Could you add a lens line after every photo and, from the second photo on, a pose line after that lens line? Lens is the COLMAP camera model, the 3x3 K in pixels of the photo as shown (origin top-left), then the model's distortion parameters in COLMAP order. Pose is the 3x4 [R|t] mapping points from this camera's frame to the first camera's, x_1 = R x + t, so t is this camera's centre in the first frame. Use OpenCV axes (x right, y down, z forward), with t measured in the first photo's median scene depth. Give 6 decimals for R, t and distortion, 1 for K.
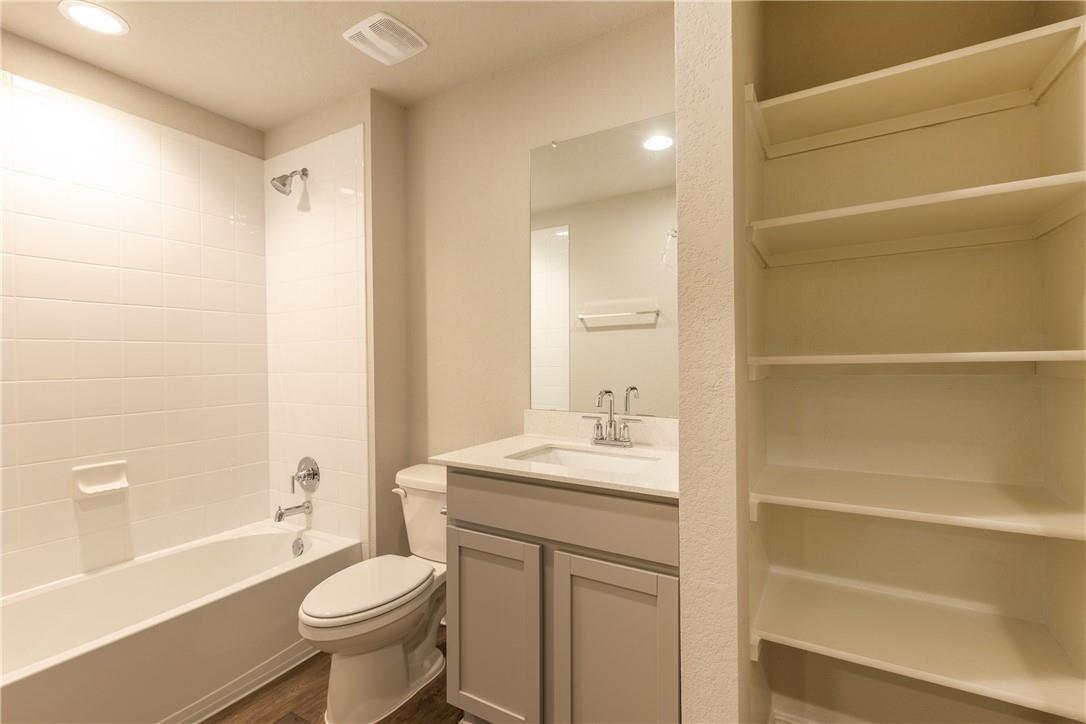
lens RADIAL K [[494.0, 0, 536.7], [0, 494.0, 360.6], [0, 0, 1]] dist [0.003603, -0.000597]
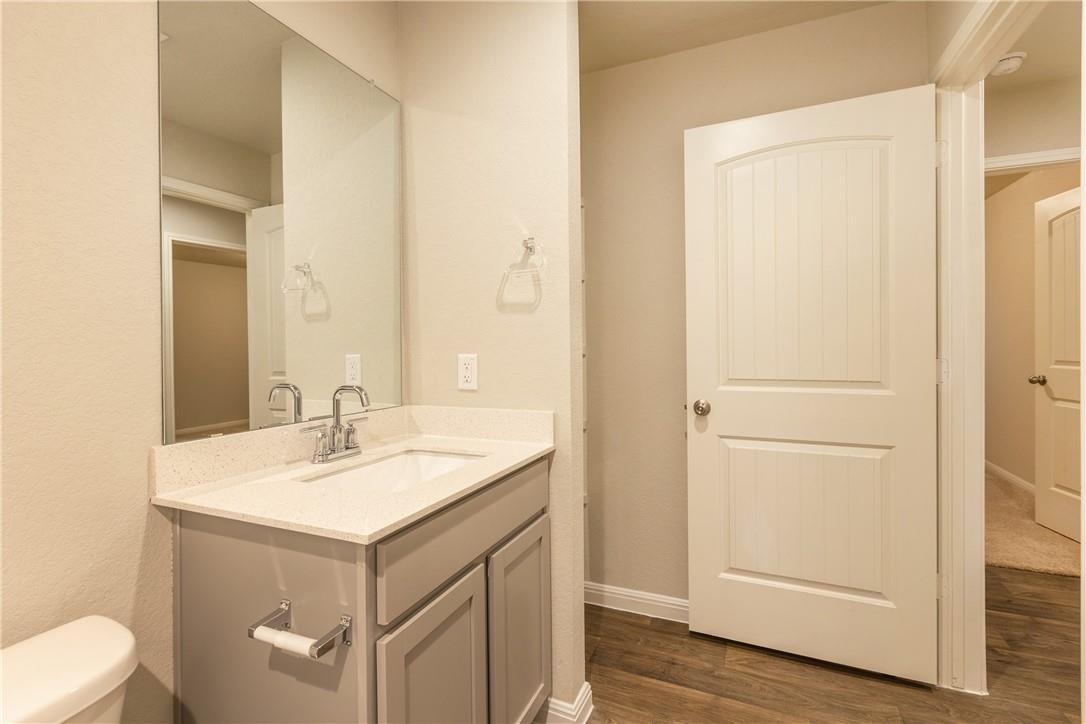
lens RADIAL K [[494.0, 0, 544.2], [0, 494.0, 351.5], [0, 0, 1]] dist [0.003603, -0.000597]
pose [[-0.129661, 0.000326, 0.991558, -0.569257], [0.017896, 0.999838, 0.002012, 0.006775], [-0.991397, 0.018005, -0.129646, 0.664924]]
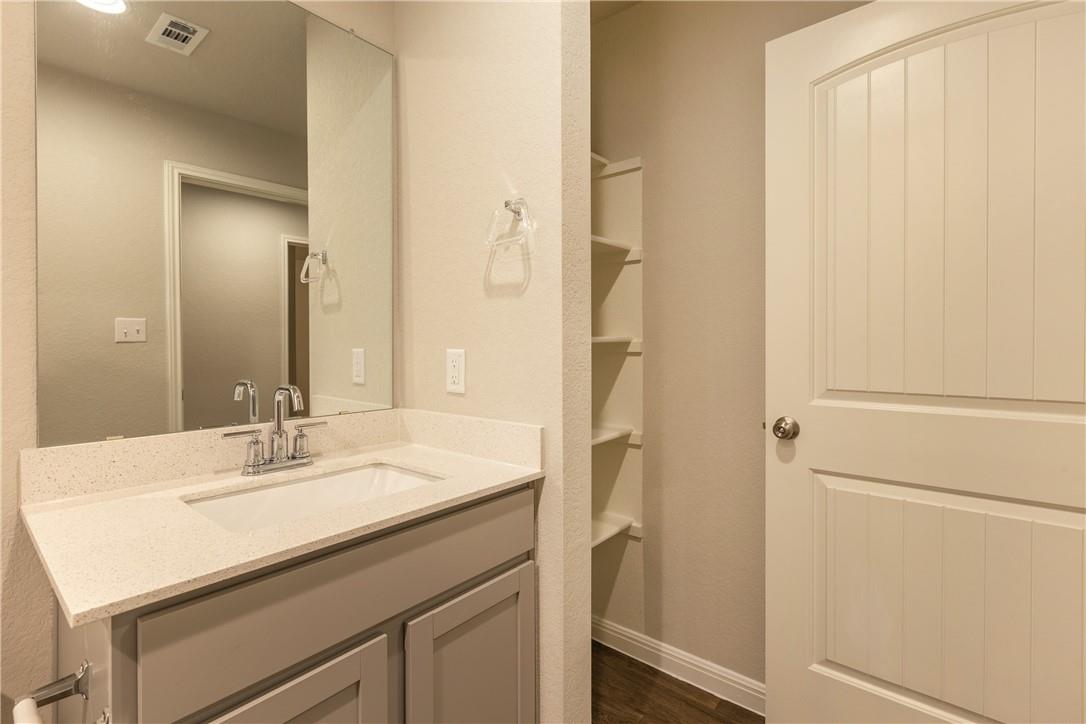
lens RADIAL K [[494.0, 0, 544.5], [0, 494.0, 350.2], [0, 0, 1]] dist [0.003603, -0.000597]
pose [[0.149448, -0.003554, 0.988763, -0.388181], [0.007222, 0.999971, 0.002503, 0.010976], [-0.988743, 0.006766, 0.149469, 0.469853]]
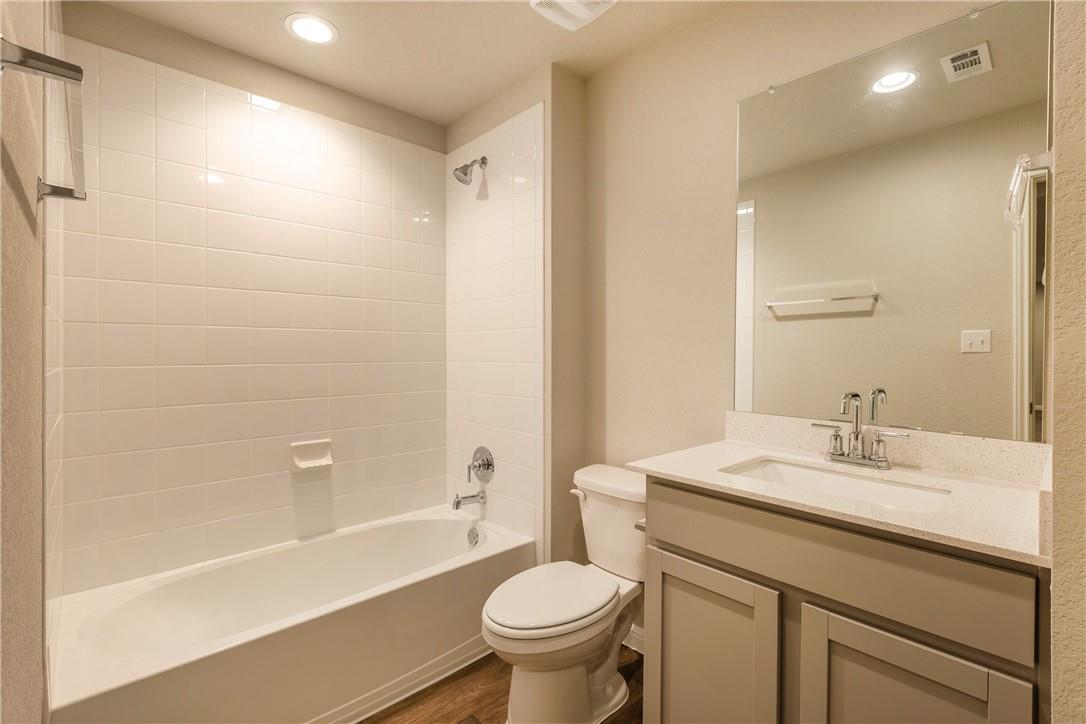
lens RADIAL K [[494.0, 0, 540.3], [0, 494.0, 355.0], [0, 0, 1]] dist [0.003603, -0.000597]
pose [[0.958564, 0.016195, -0.284415, -0.091038], [-0.015042, 0.999867, 0.006240, 0.002865], [0.284479, -0.001703, 0.958681, 0.100247]]
